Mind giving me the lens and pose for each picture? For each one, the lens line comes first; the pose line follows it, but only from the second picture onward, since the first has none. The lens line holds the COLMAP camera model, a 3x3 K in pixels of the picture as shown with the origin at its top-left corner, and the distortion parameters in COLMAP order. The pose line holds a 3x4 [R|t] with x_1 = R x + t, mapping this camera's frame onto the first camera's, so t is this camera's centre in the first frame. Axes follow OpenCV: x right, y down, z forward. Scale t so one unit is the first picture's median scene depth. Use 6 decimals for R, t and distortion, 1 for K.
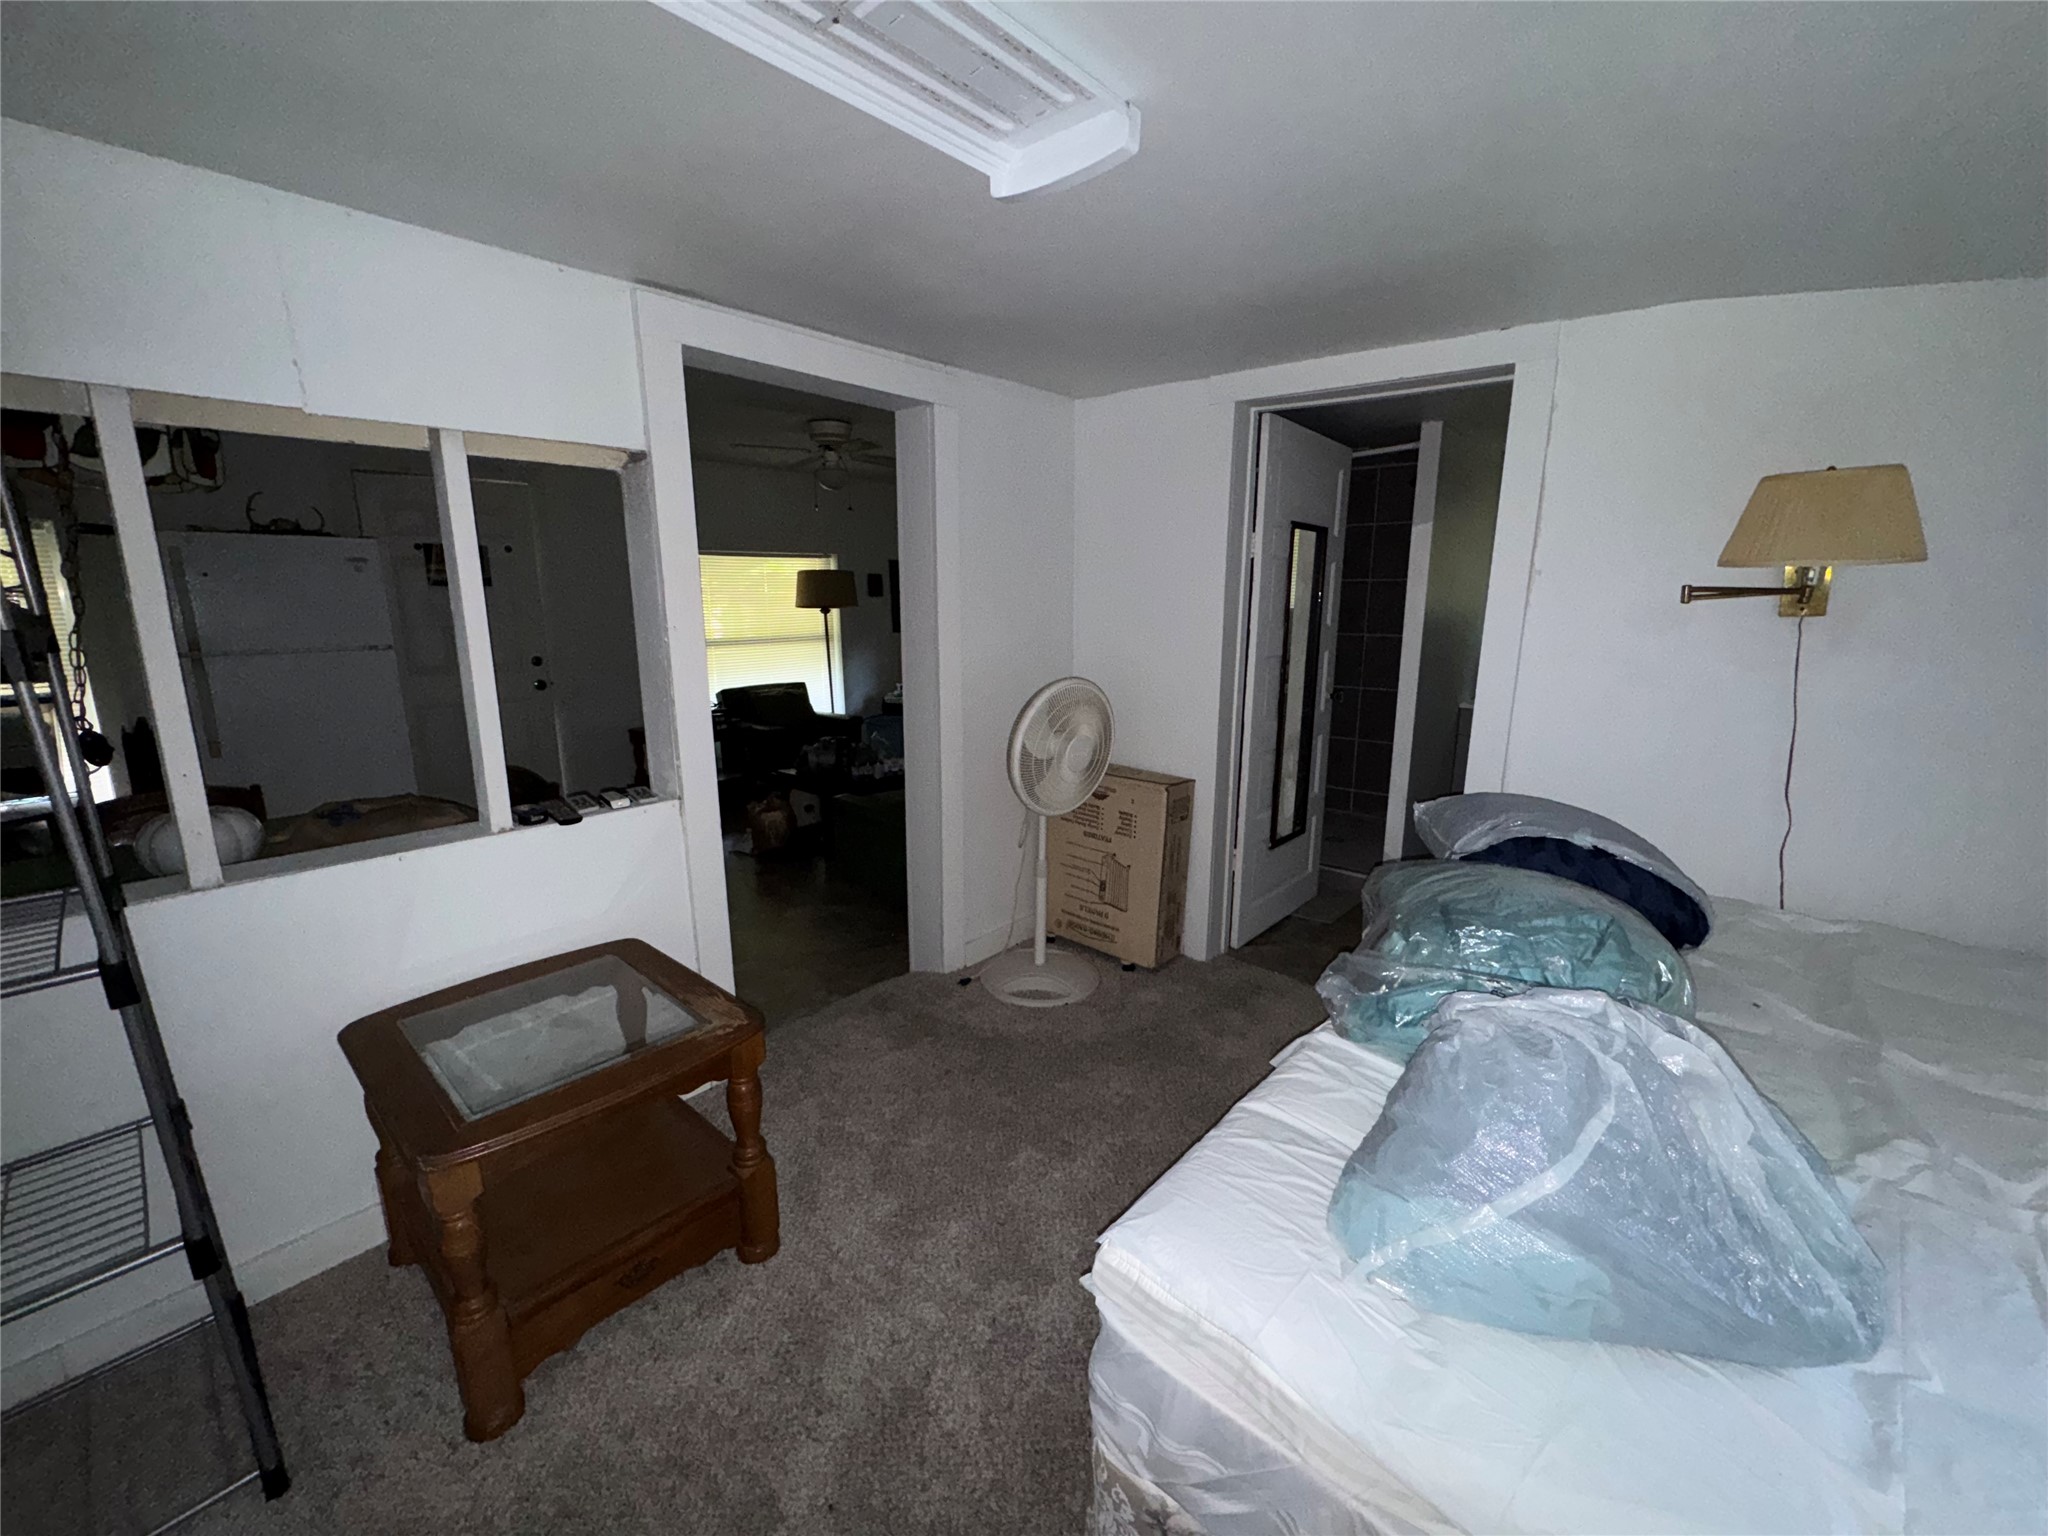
lens RADIAL K [[820.8, 0, 1023.4], [0, 820.8, 775.1], [0, 0, 1]] dist [0.000911, 0.000669]
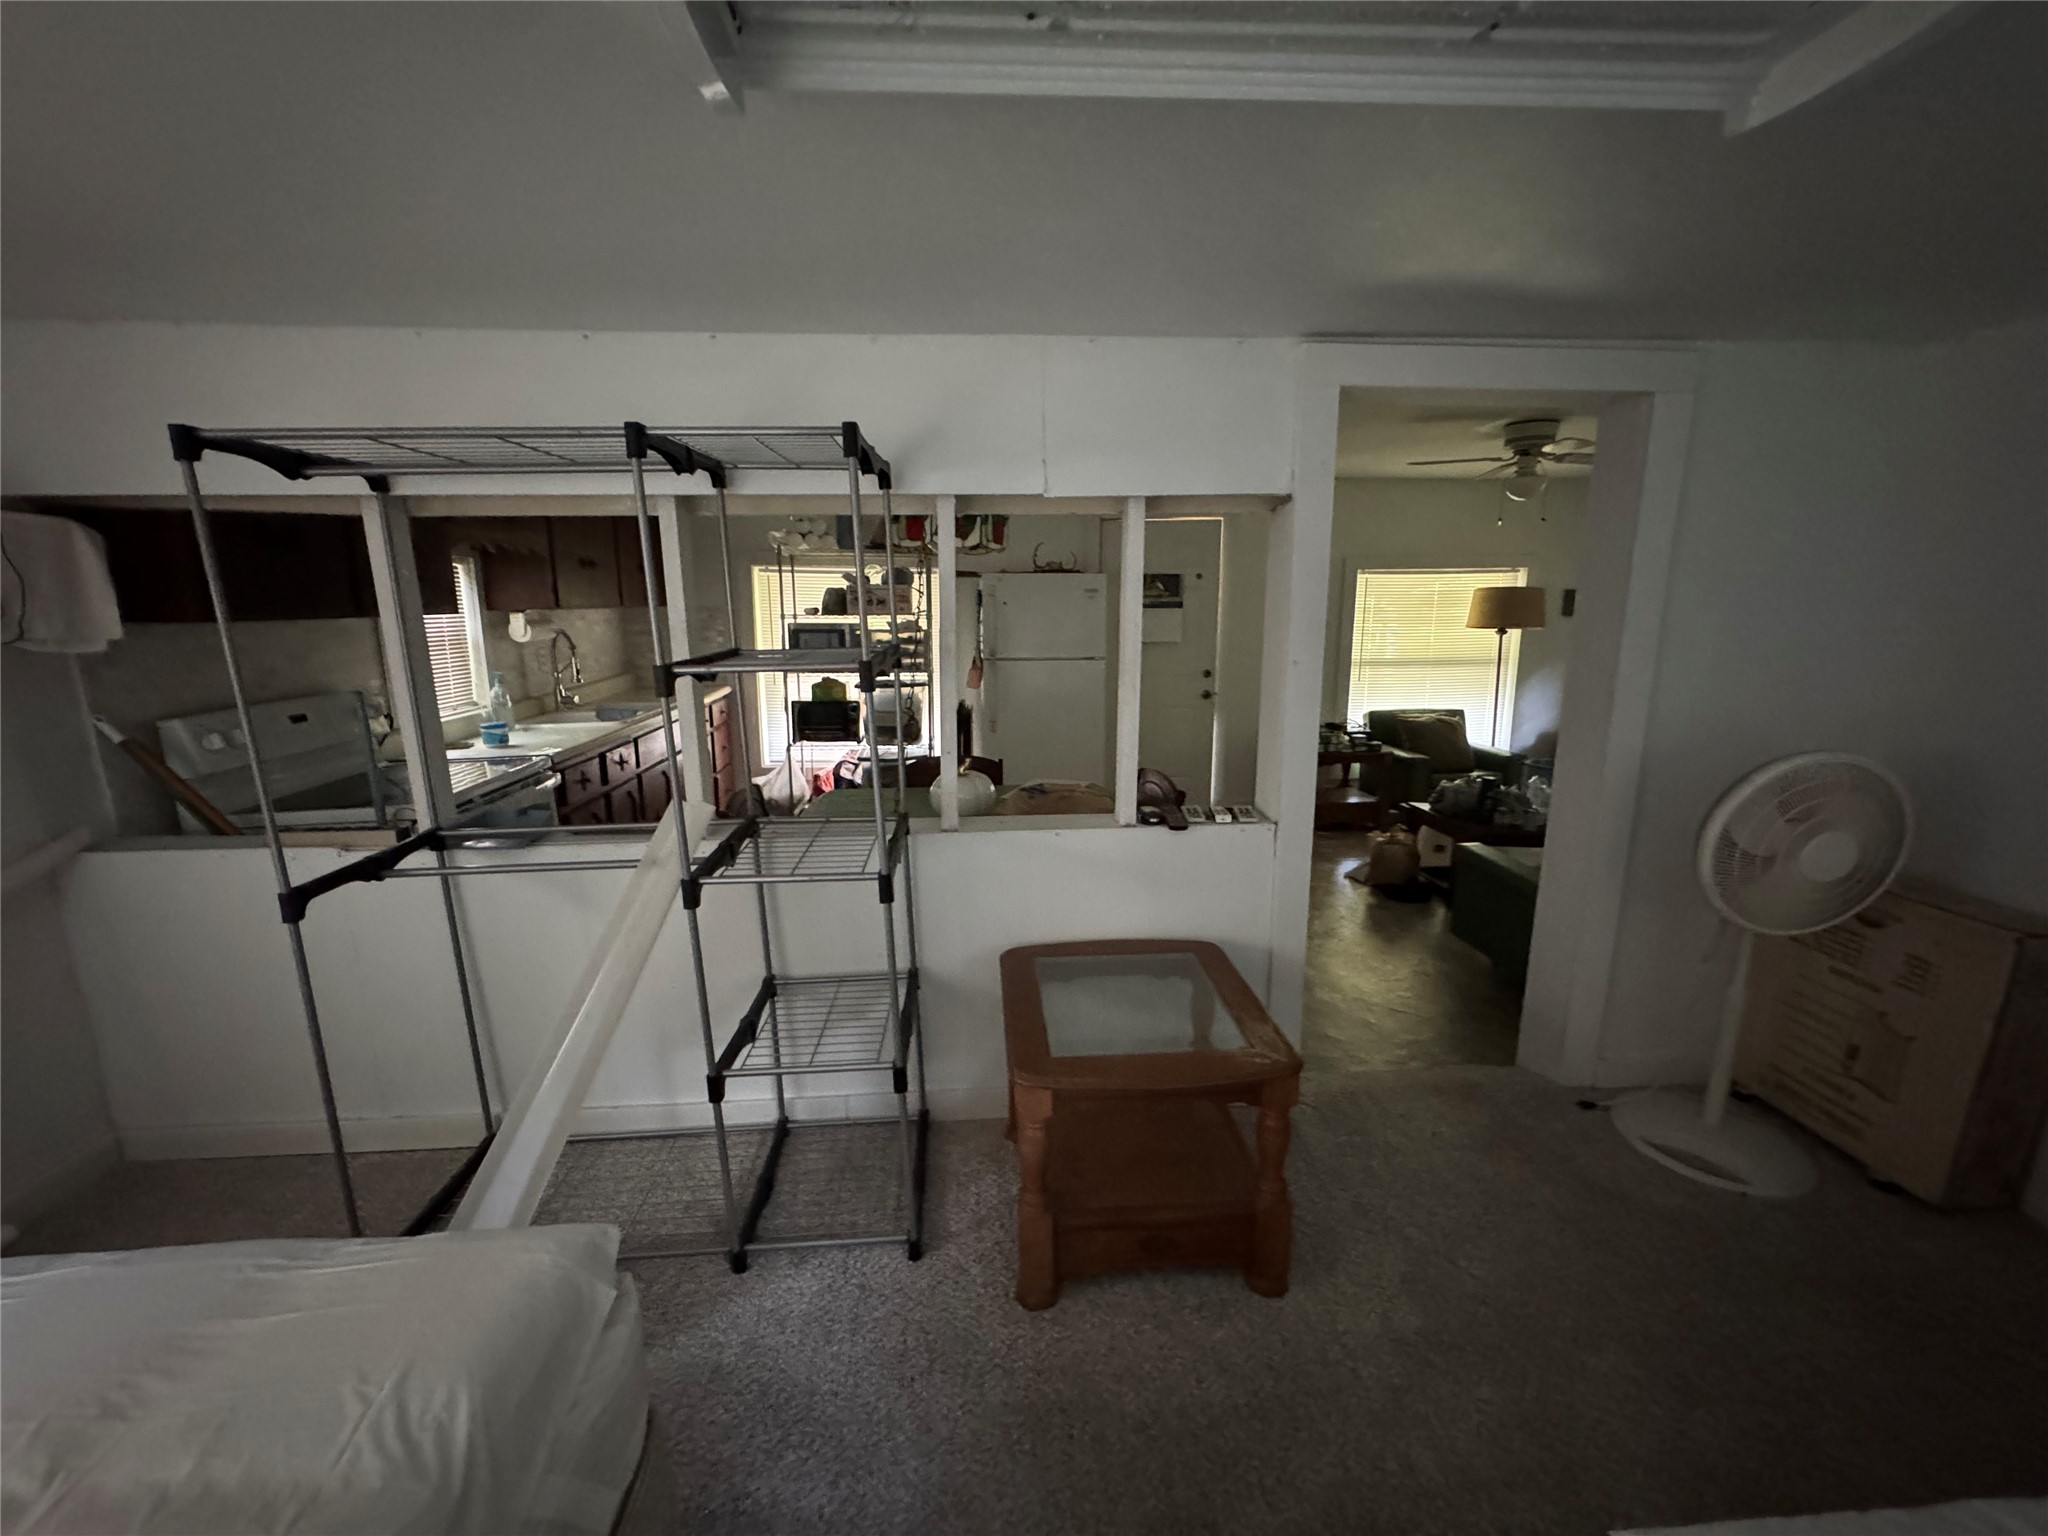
lens RADIAL K [[820.8, 0, 1023.4], [0, 820.8, 775.1], [0, 0, 1]] dist [0.000911, 0.000669]
pose [[0.715955, 0.136621, -0.684648, 0.042308], [-0.146134, 0.988268, 0.044392, -0.023842], [0.682681, 0.068267, 0.727520, 0.016236]]
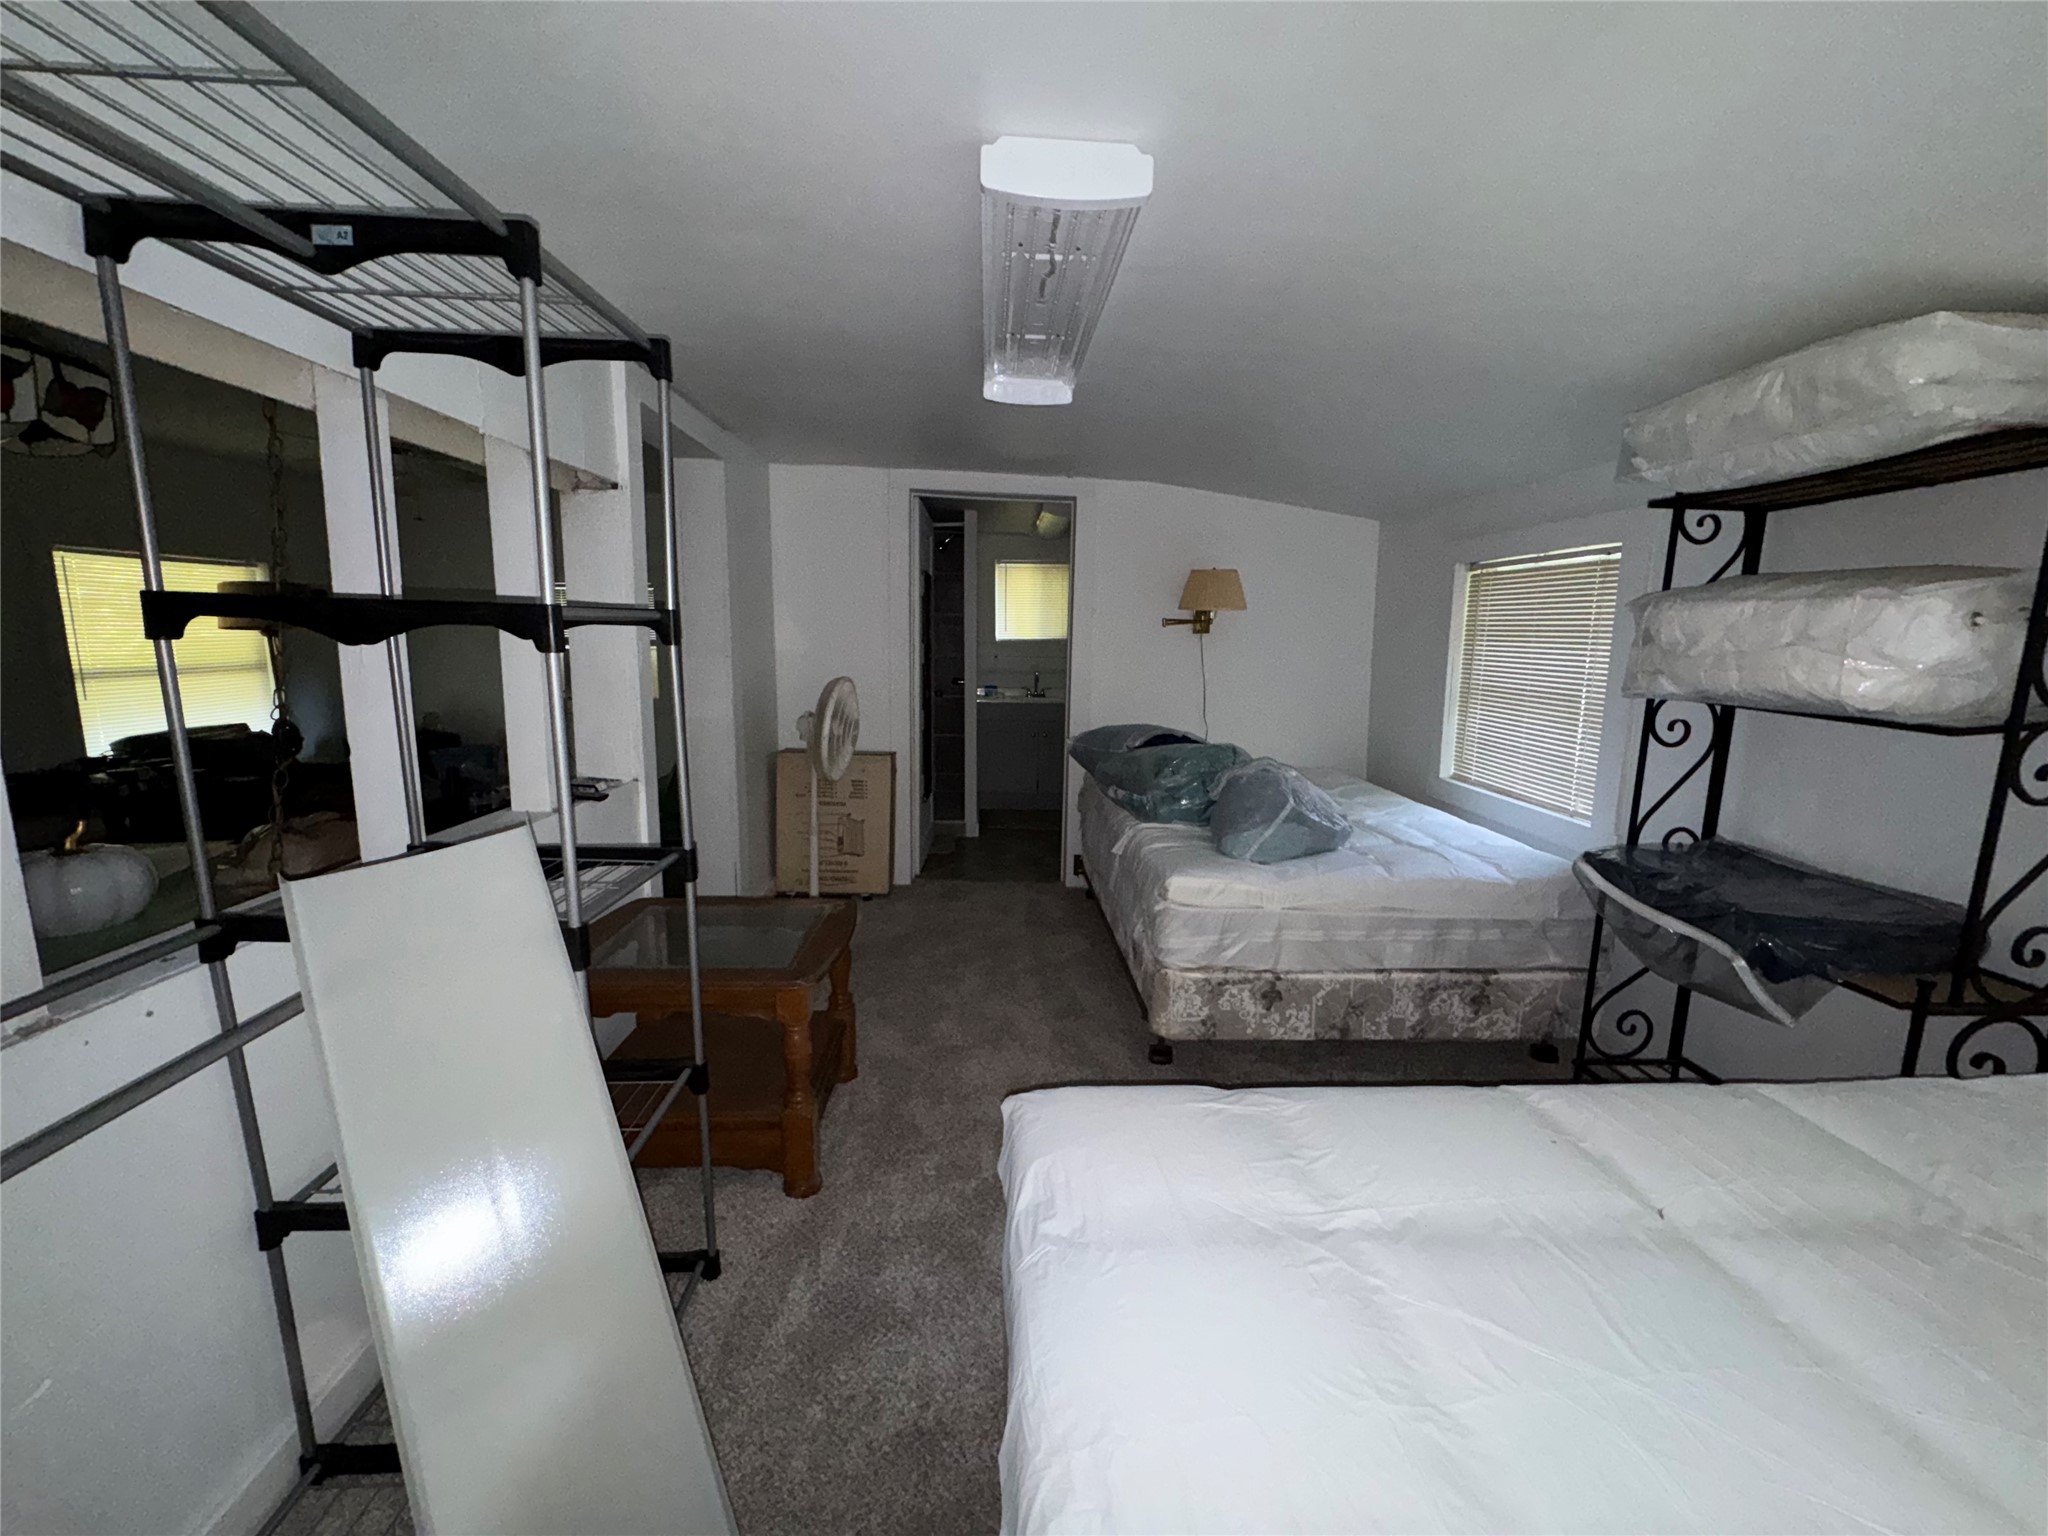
lens RADIAL K [[820.8, 0, 1023.4], [0, 820.8, 775.1], [0, 0, 1]] dist [0.000911, 0.000669]
pose [[0.731840, -0.096713, 0.674579, -0.586135], [0.129888, 0.991528, 0.001241, 0.073117], [-0.668984, 0.086712, 0.738201, -0.157009]]
